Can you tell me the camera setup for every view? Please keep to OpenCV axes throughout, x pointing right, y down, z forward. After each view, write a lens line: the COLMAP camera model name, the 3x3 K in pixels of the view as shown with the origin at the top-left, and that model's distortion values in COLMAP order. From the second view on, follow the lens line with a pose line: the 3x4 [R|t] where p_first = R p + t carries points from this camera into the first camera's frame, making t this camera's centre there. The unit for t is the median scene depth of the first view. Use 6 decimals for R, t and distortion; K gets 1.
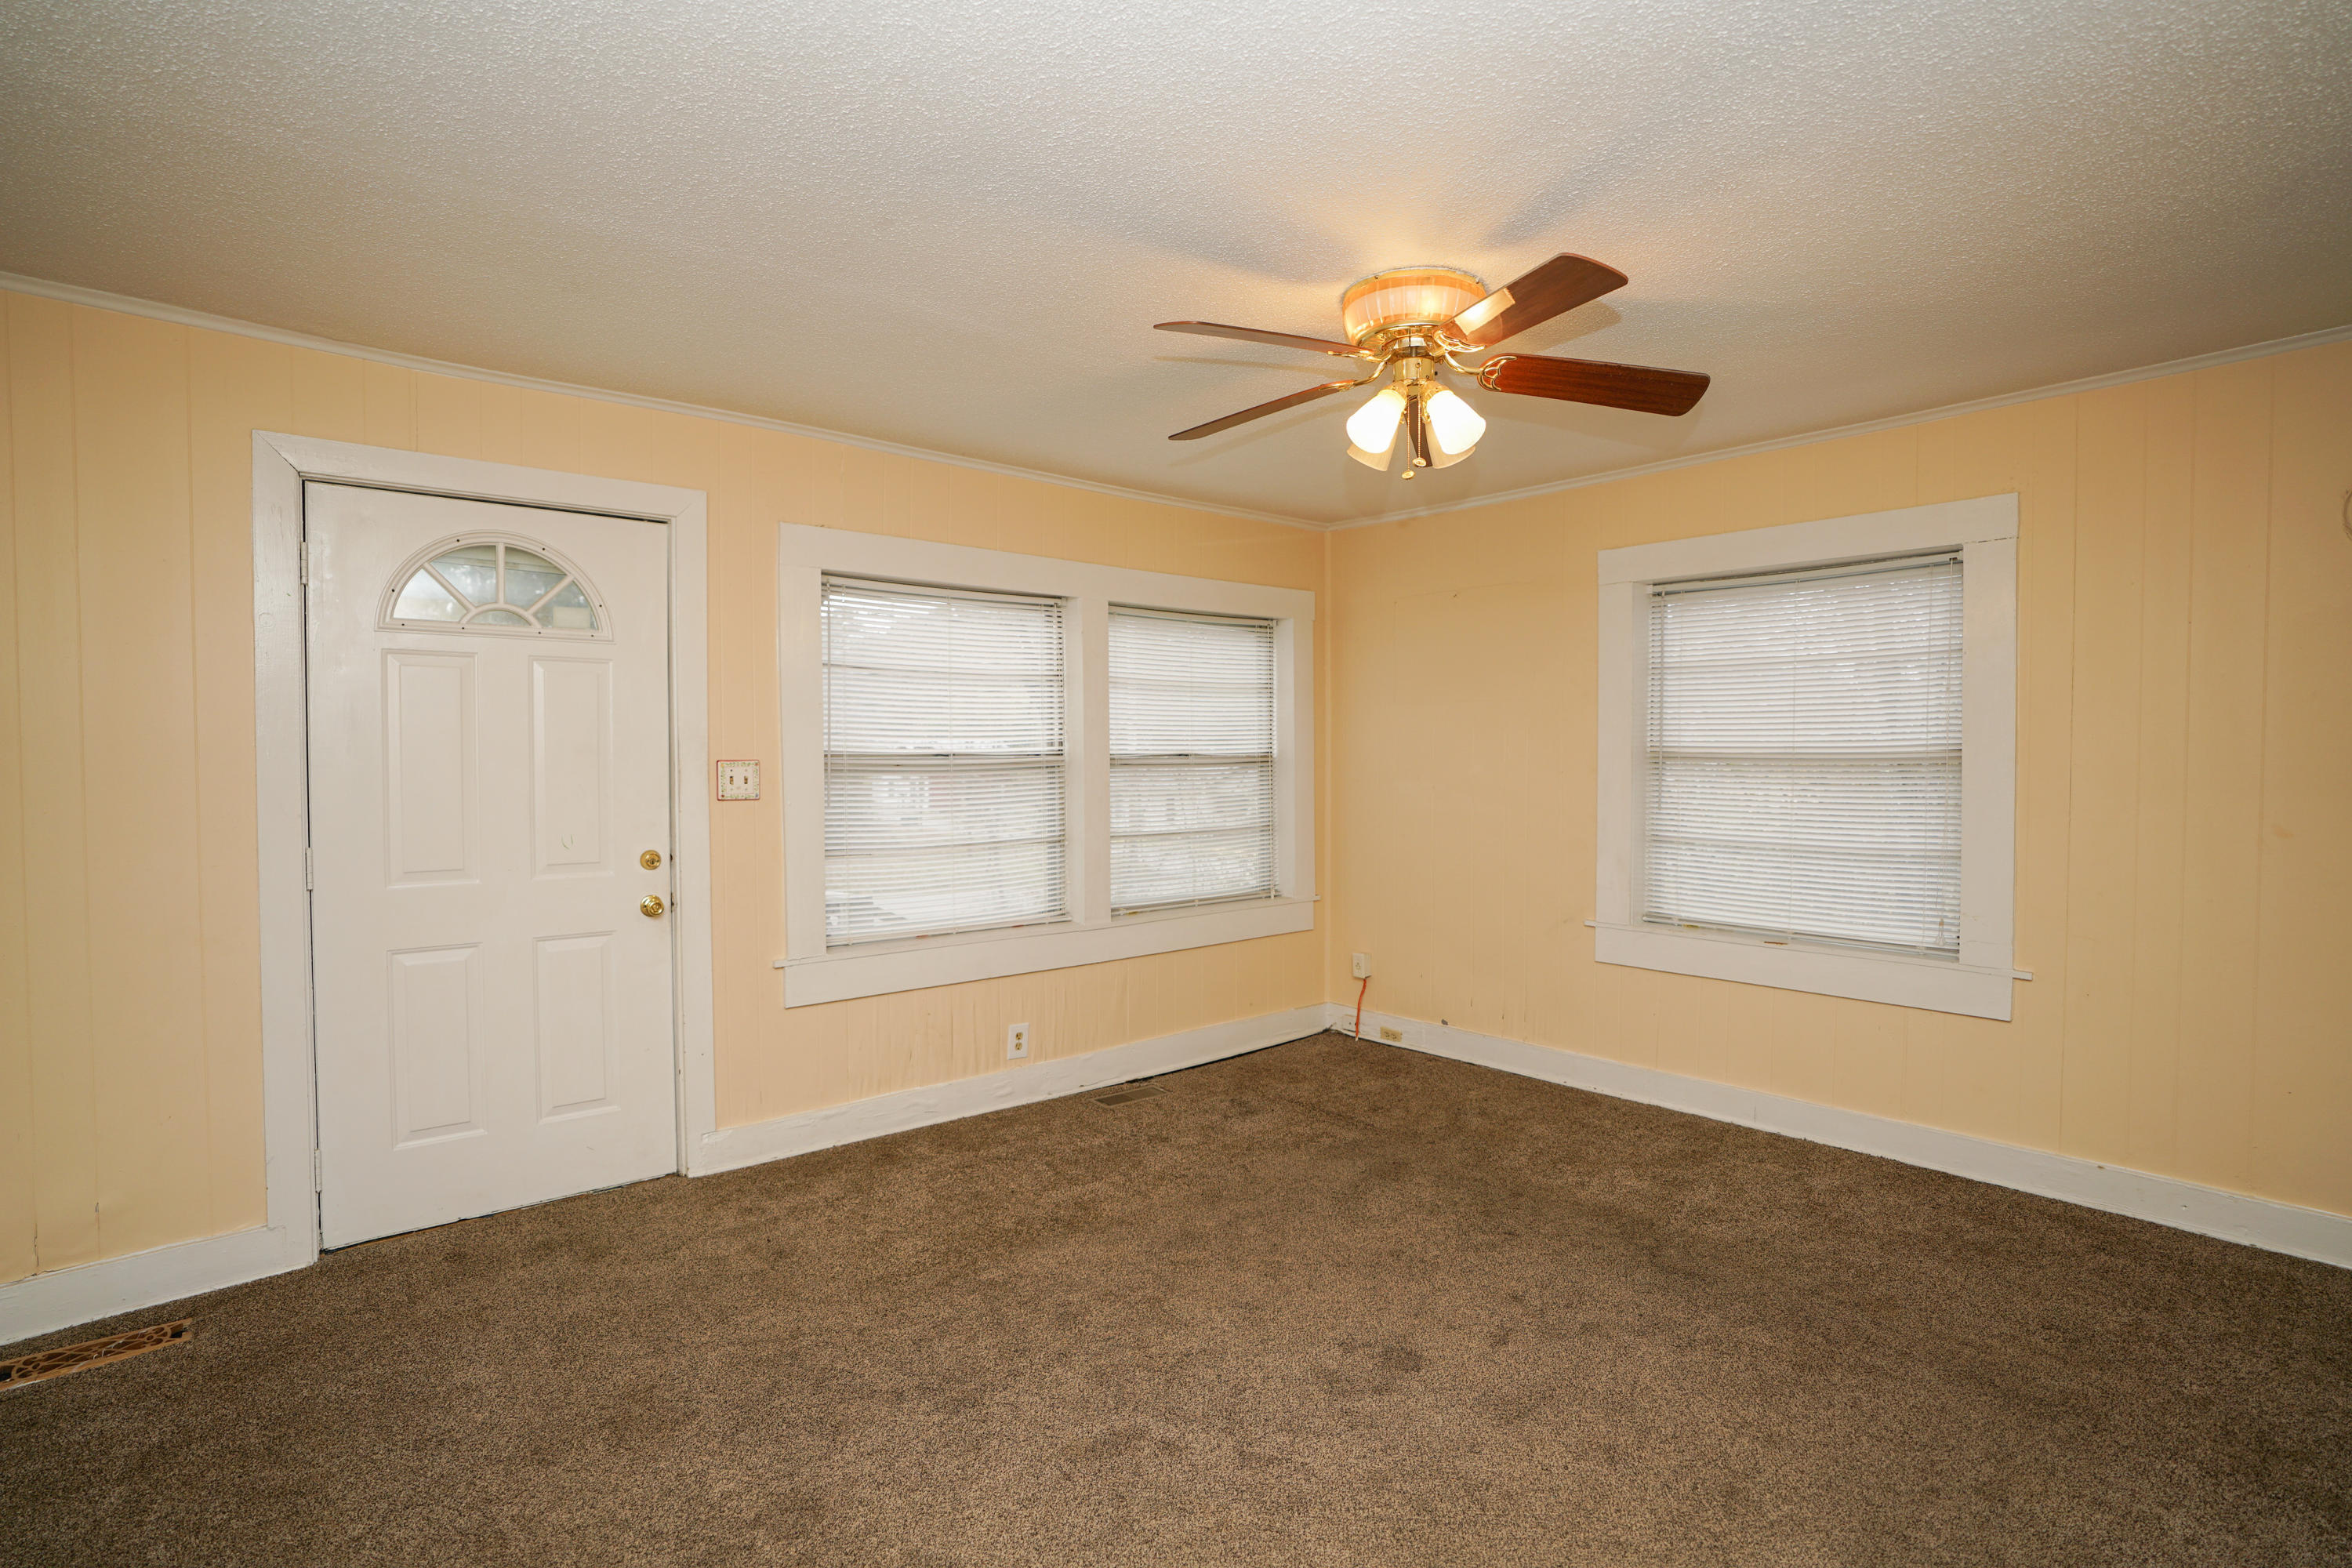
lens RADIAL K [[1105.5, 0, 1176.0], [0, 1105.5, 784.0], [0, 0, 1]] dist [-0.070765, 0.031248]
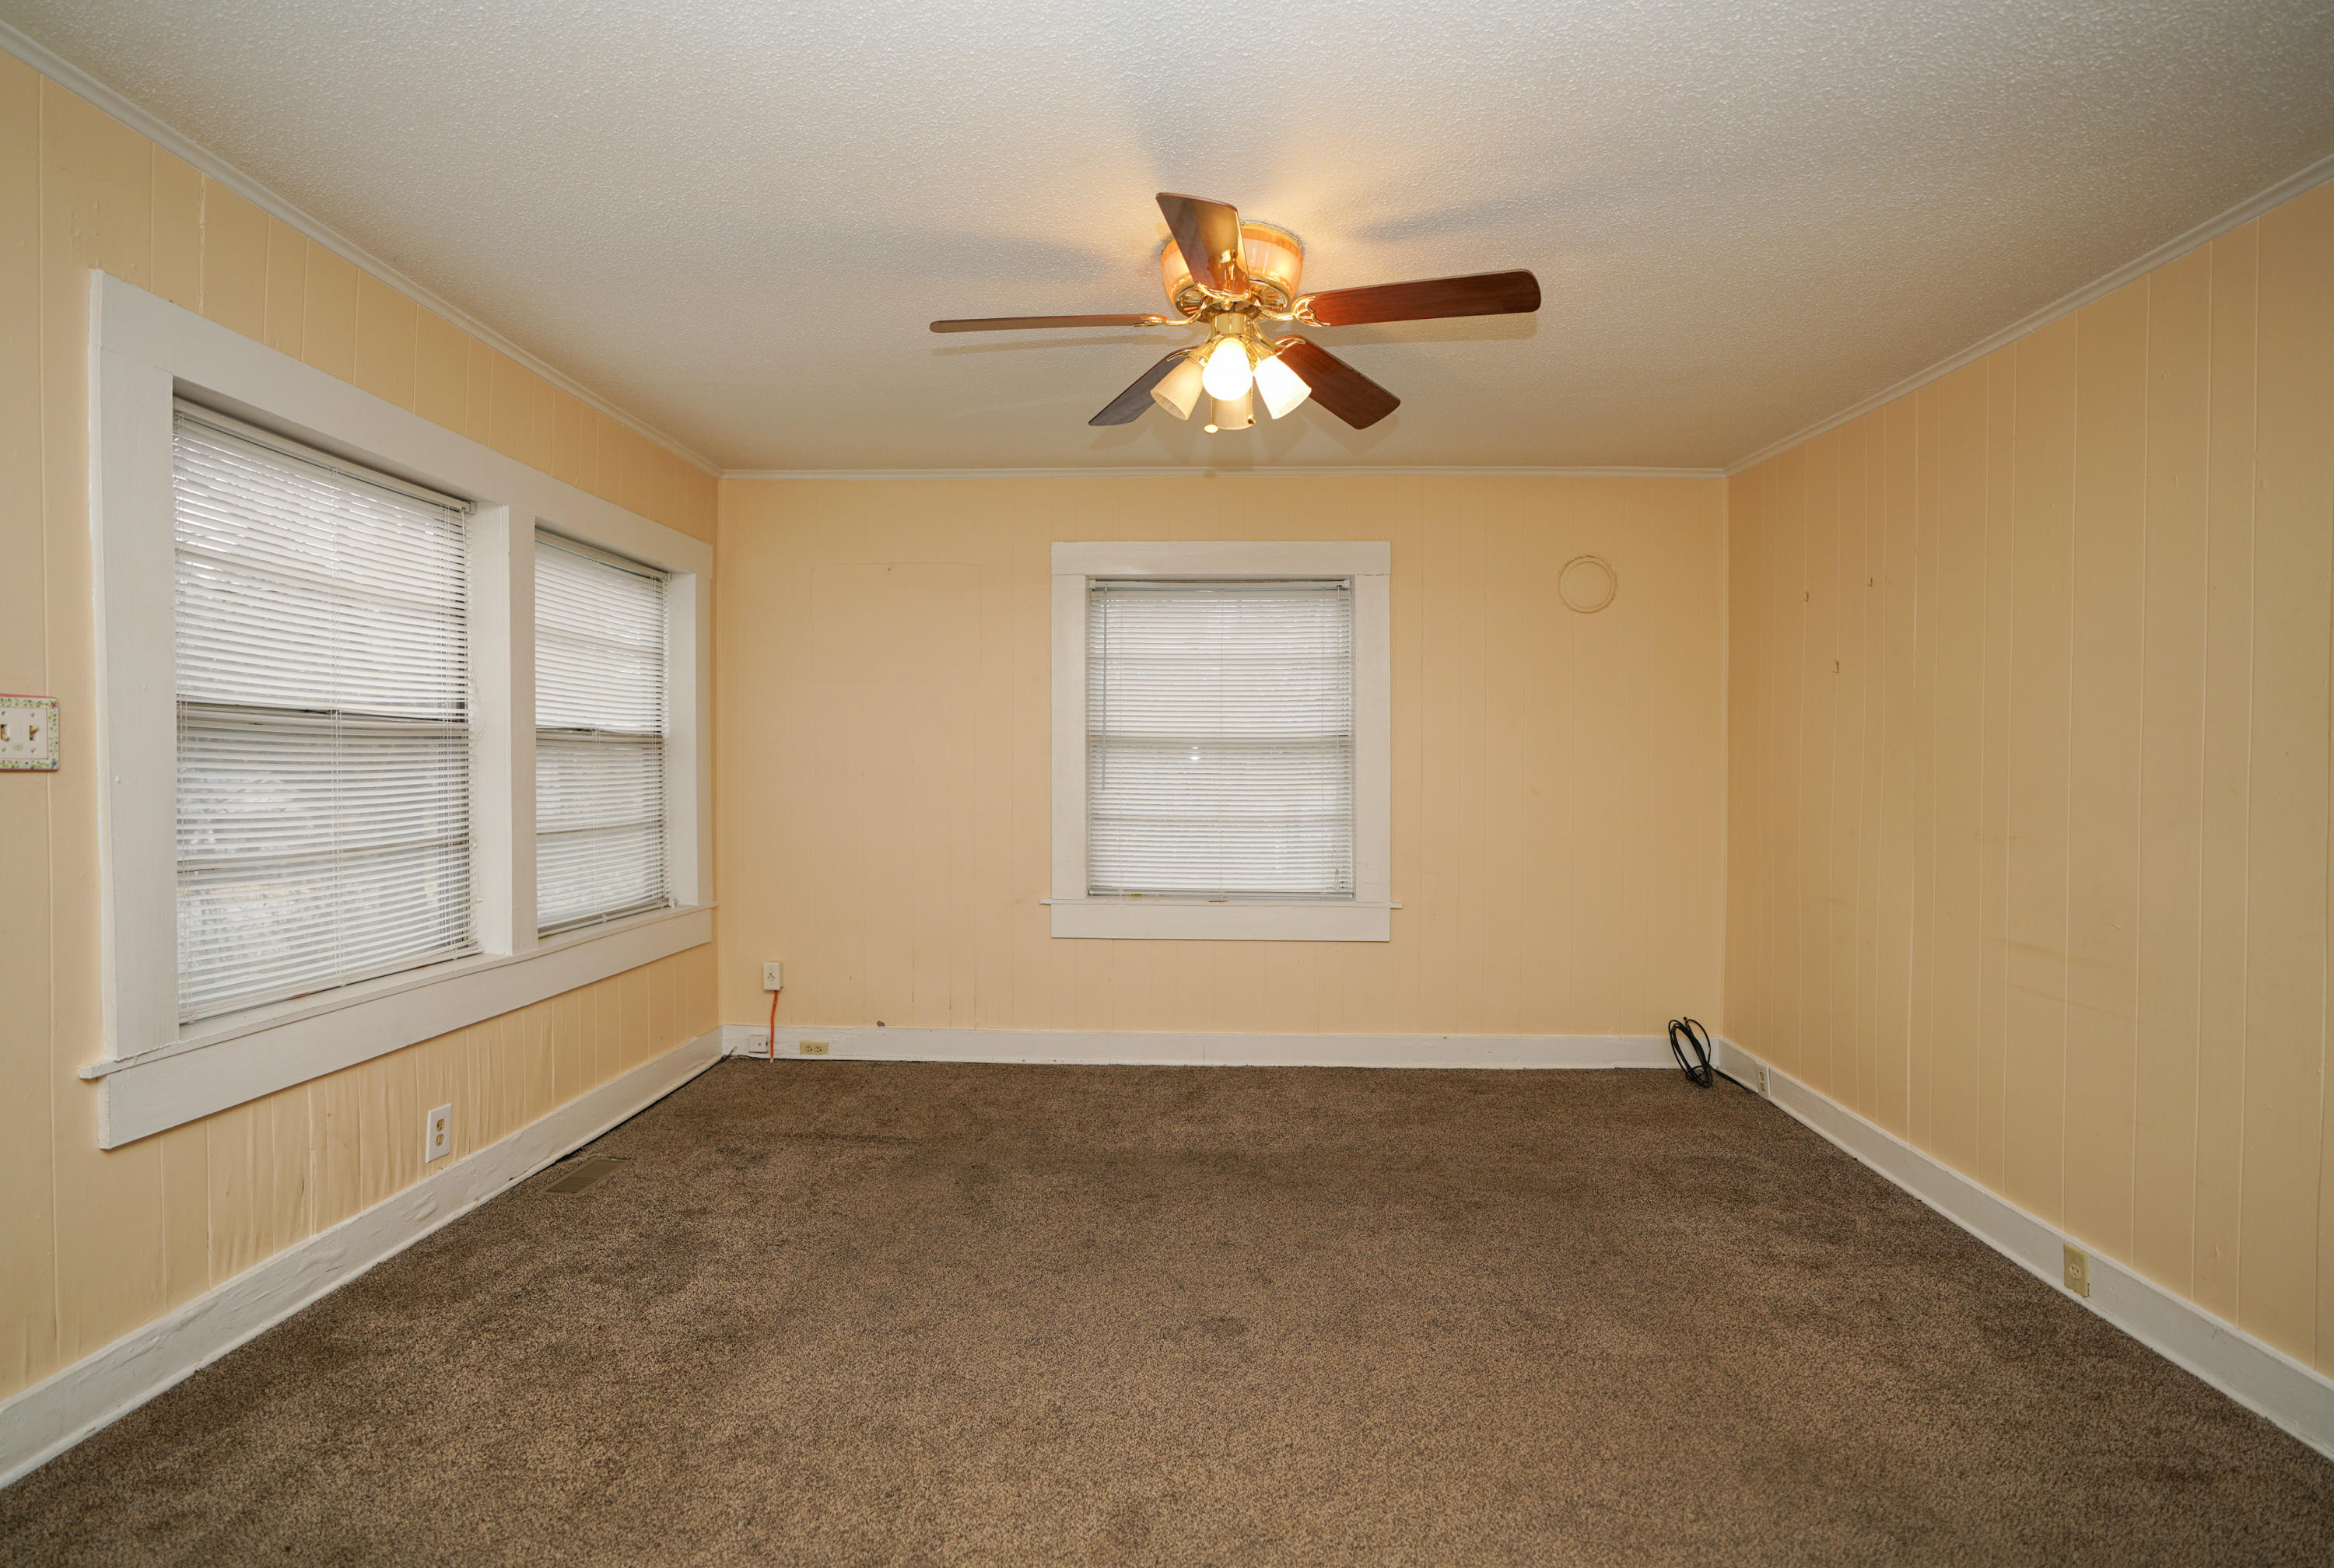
lens RADIAL K [[1115.1, 0, 1167.0], [0, 1115.1, 784.0], [0, 0, 1]] dist [-0.079787, 0.031183]
pose [[0.689450, -0.005084, 0.724315, -0.319901], [0.013594, 0.999890, -0.005922, 0.026141], [-0.724206, 0.013929, 0.689443, 0.204823]]
